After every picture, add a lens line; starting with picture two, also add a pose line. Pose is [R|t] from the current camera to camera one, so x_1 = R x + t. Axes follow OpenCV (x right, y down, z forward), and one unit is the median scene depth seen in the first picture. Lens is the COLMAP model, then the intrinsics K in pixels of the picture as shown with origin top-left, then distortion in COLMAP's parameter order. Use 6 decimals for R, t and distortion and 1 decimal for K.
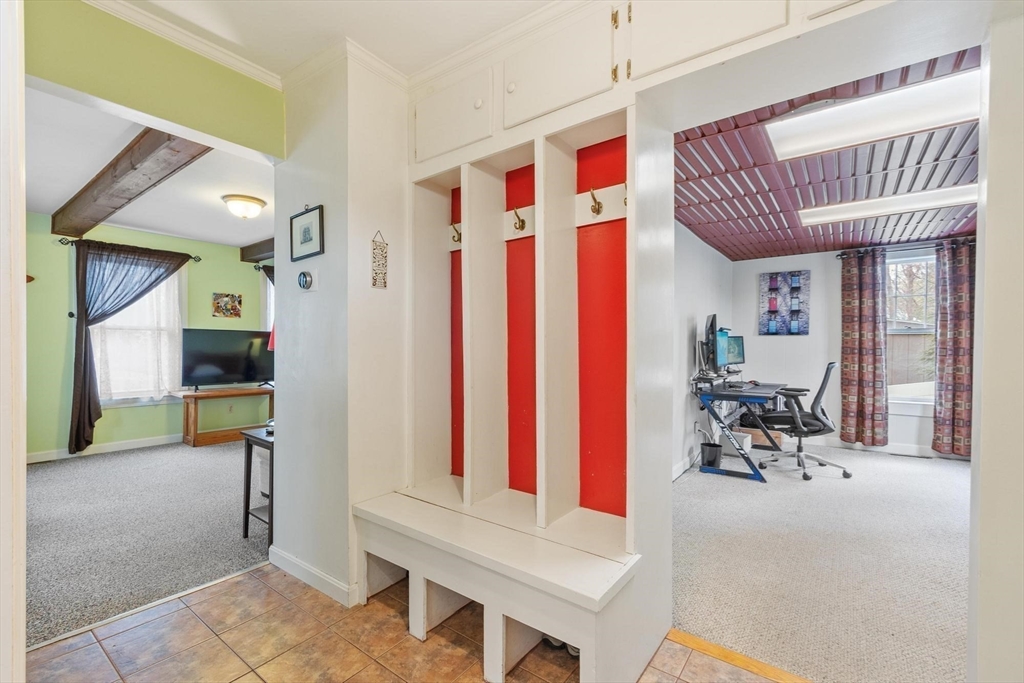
lens RADIAL K [[455.9, 0, 478.3], [0, 455.9, 342.1], [0, 0, 1]] dist [0.003743, -0.000418]
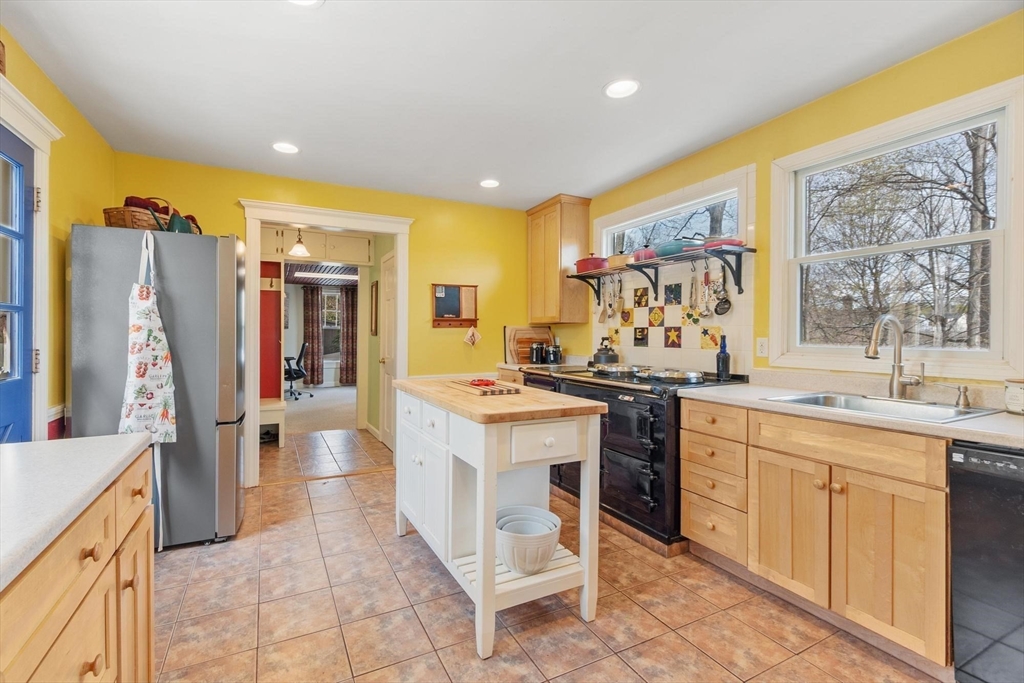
lens RADIAL K [[455.9, 0, 503.9], [0, 455.9, 337.3], [0, 0, 1]] dist [0.003743, -0.000418]
pose [[0.395812, -0.002303, 0.918329, -0.684622], [-0.001901, 0.999993, 0.003327, 0.010602], [-0.918330, -0.003062, 0.395805, -0.571797]]
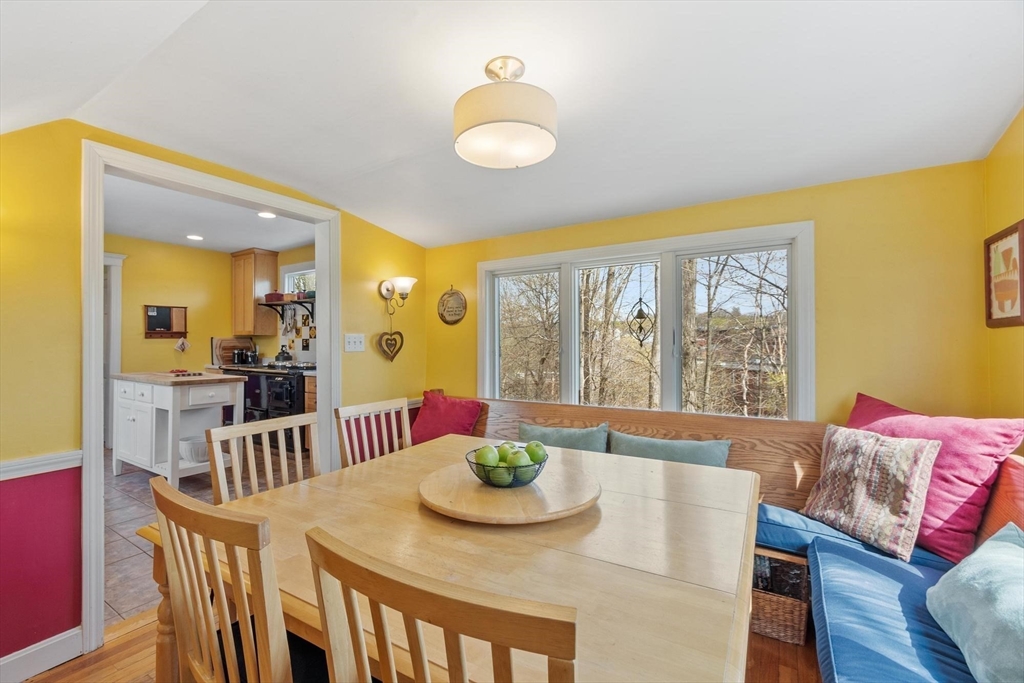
lens RADIAL K [[455.9, 0, 501.7], [0, 455.9, 342.3], [0, 0, 1]] dist [0.003743, -0.000418]
pose [[-0.091185, 0.004480, 0.995824, -2.203081], [0.001513, 0.999989, -0.004360, 0.013953], [-0.995833, 0.001109, -0.091191, -1.579957]]
